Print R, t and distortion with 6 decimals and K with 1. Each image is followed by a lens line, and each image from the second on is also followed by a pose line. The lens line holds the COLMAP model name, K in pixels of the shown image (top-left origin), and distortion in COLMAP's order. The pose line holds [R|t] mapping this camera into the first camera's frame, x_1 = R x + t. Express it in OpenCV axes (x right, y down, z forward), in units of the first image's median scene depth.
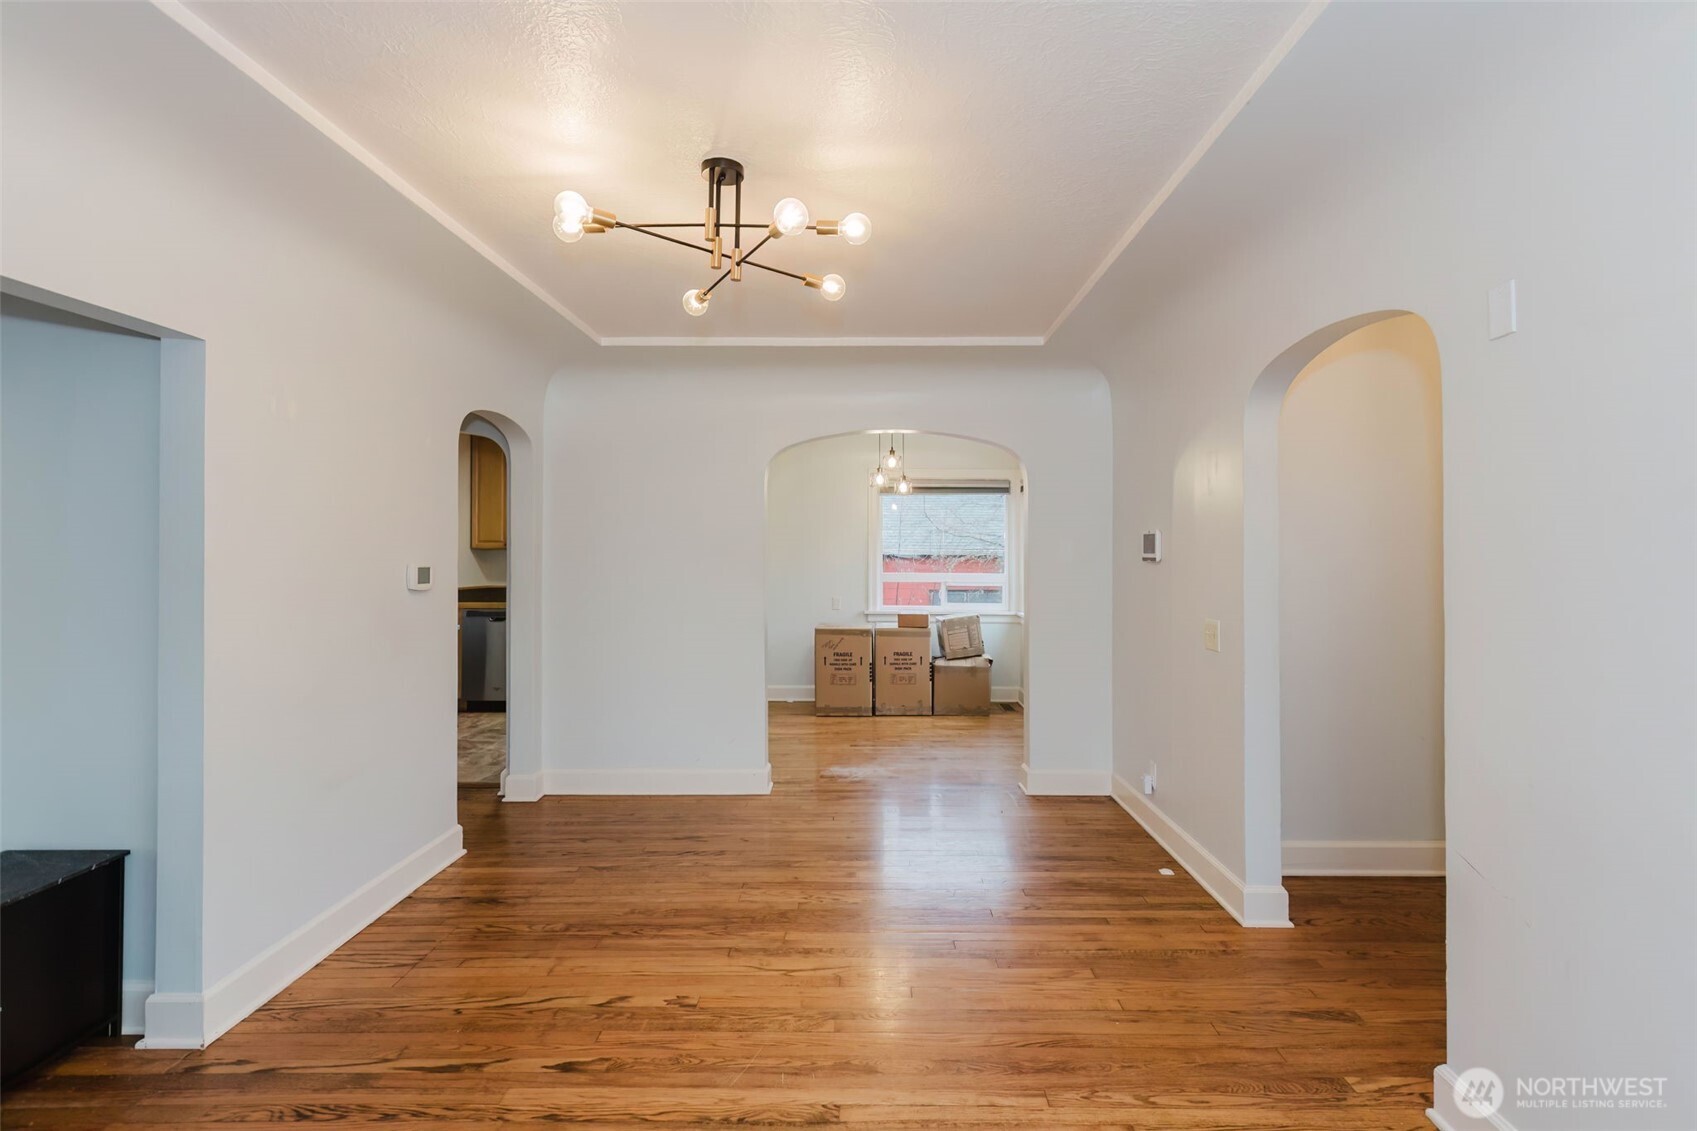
lens RADIAL K [[768.0, 0, 863.1], [0, 768.0, 537.0], [0, 0, 1]] dist [0.000253, -0.000353]
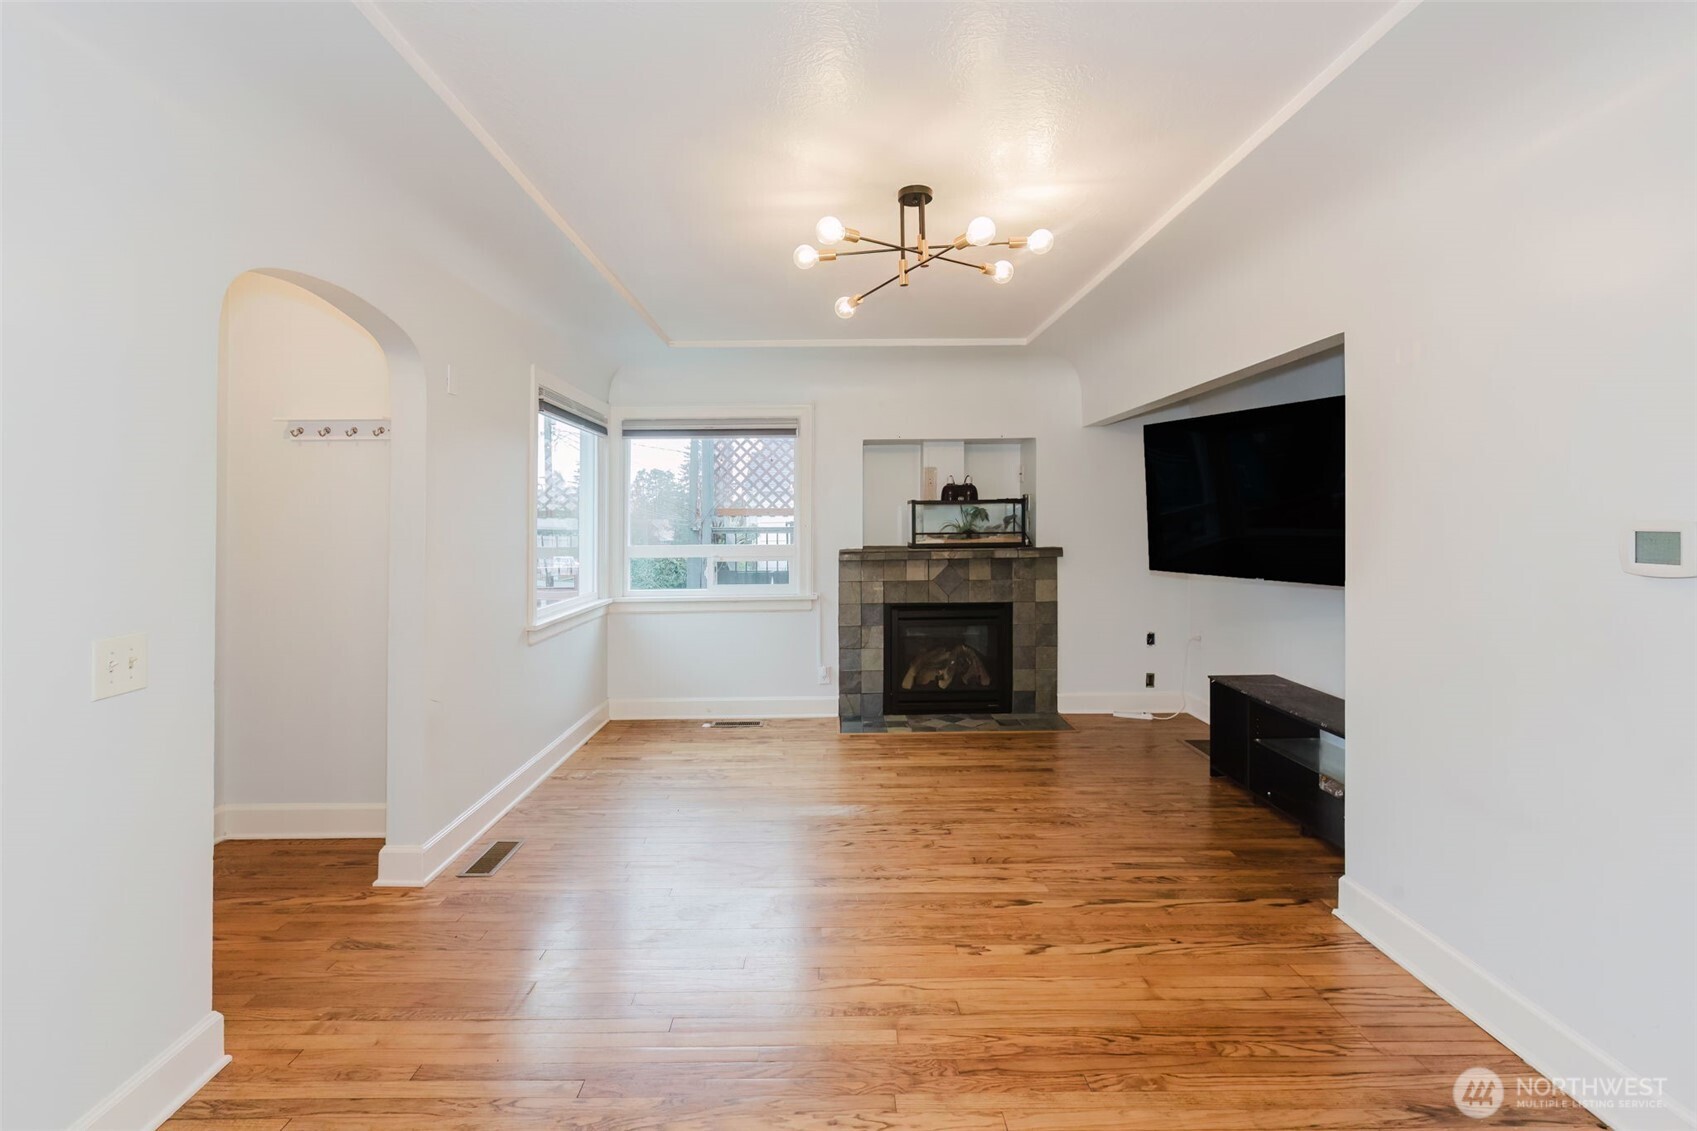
lens RADIAL K [[782.3, 0, 830.0], [0, 782.3, 514.0], [0, 0, 1]] dist [-0.003909, -0.000600]
pose [[-0.999892, 0.004026, -0.014166, -0.027831], [0.004389, 0.999661, -0.025668, 0.041457], [0.014058, -0.025727, -0.999570, 1.663242]]
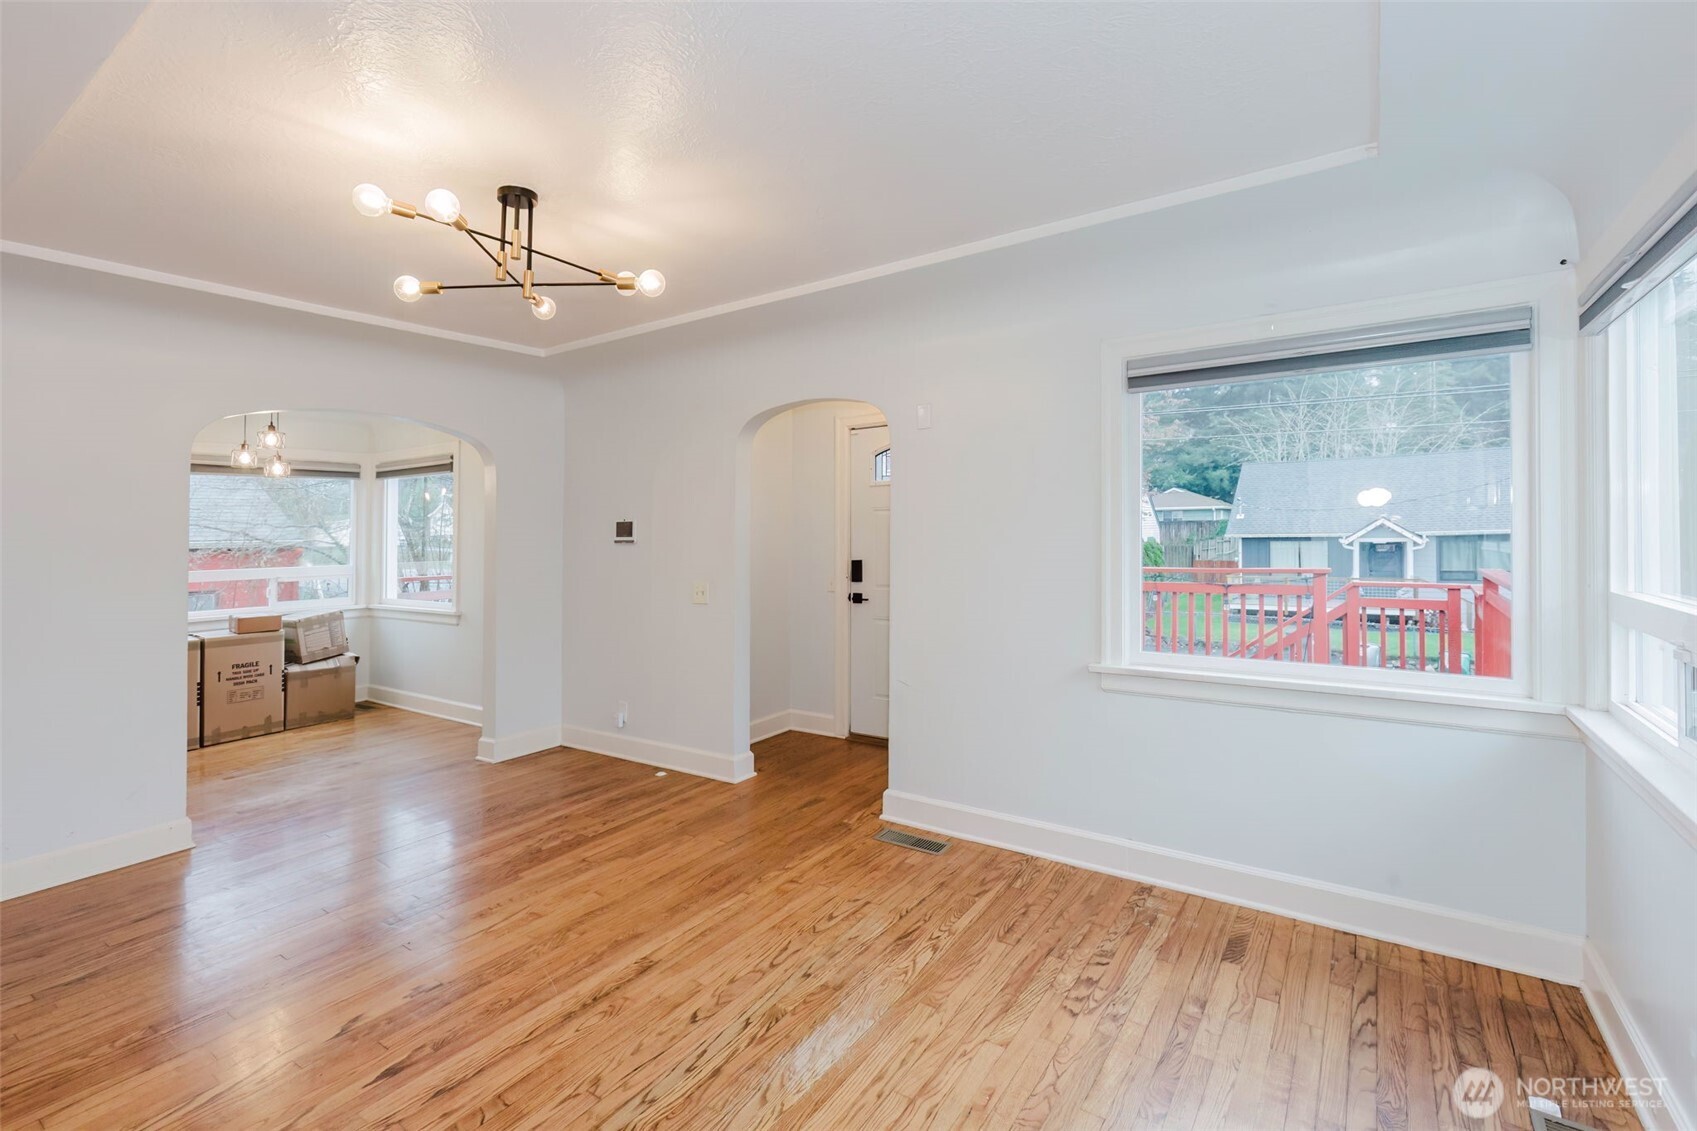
lens RADIAL K [[768.9, 0, 830.1], [0, 768.9, 532.8], [0, 0, 1]] dist [-0.000637, -0.000109]
pose [[0.570645, -0.014415, 0.821071, -0.606767], [0.004861, 0.999888, 0.014176, -0.002518], [-0.821183, -0.004099, 0.570650, -0.006441]]
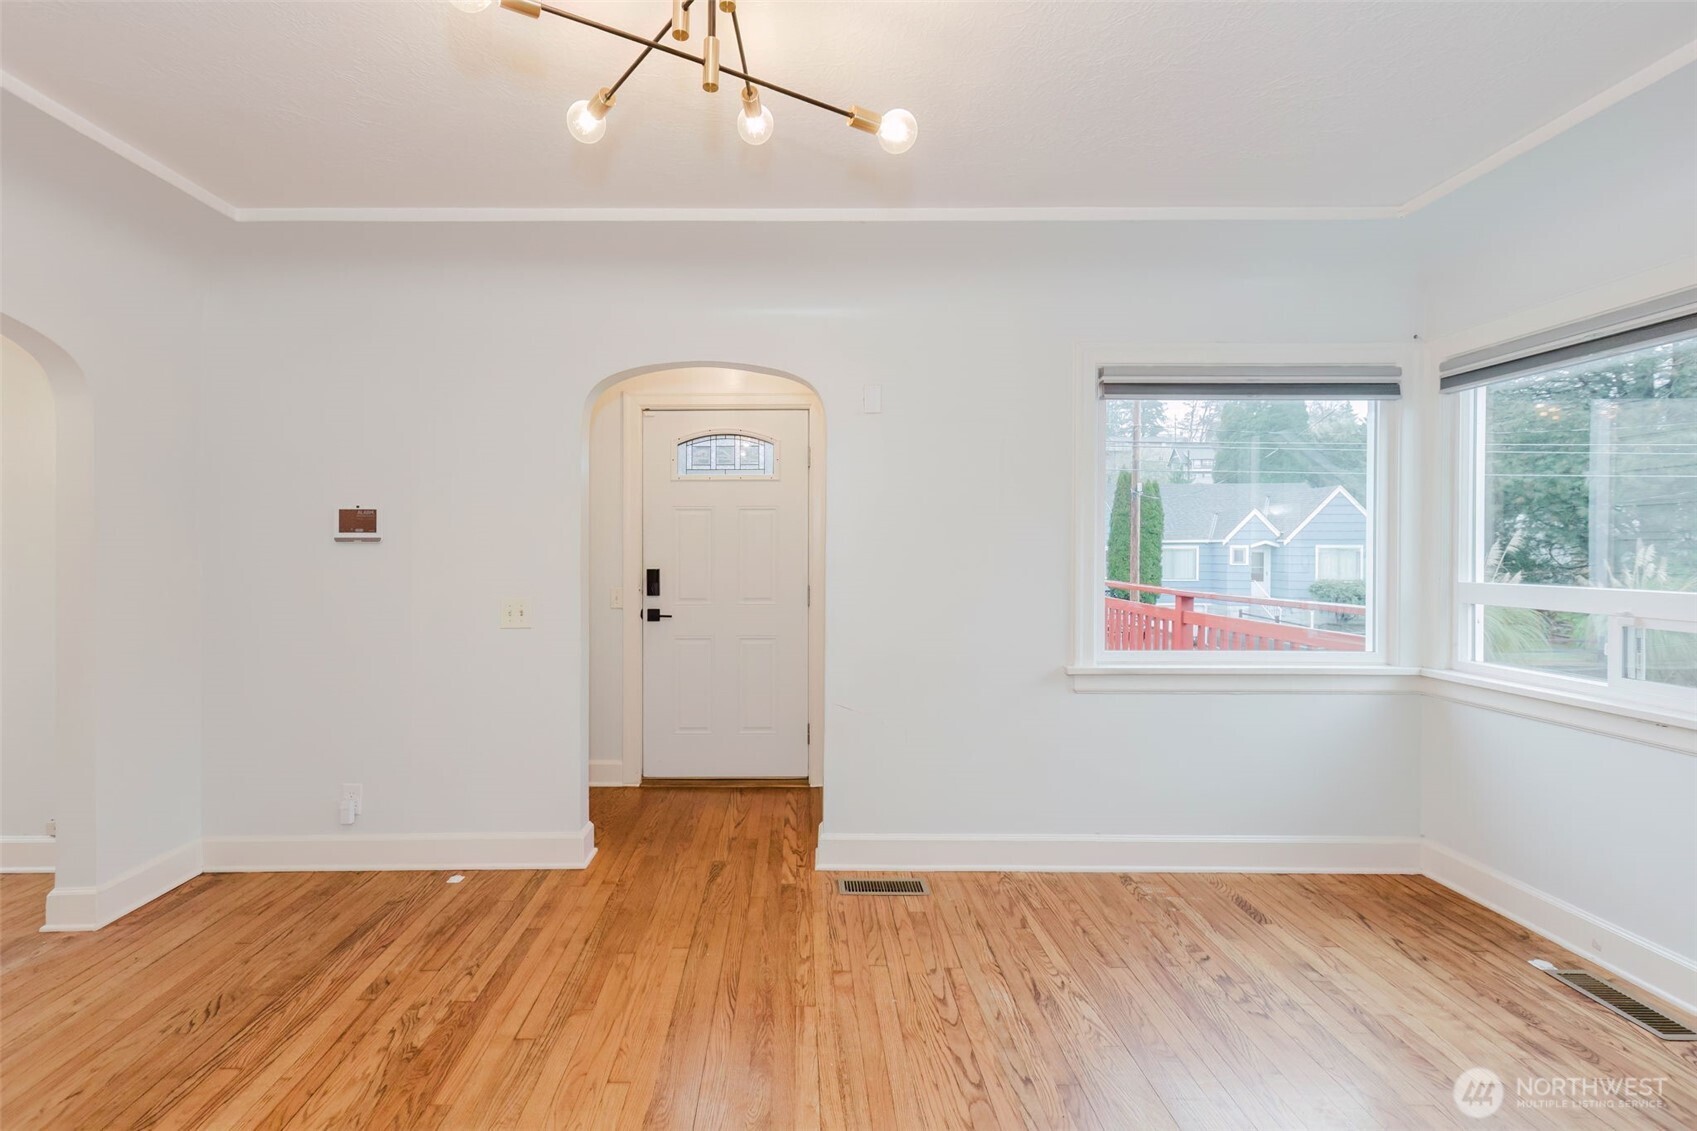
lens RADIAL K [[772.9, 0, 793.6], [0, 772.9, 566.4], [0, 0, 1]] dist [0.000701, -0.000416]
pose [[-0.003215, -0.028732, 0.999582, -0.590847], [-0.016944, 0.999445, 0.028674, 0.033569], [-0.999851, -0.016845, -0.003700, 0.691498]]
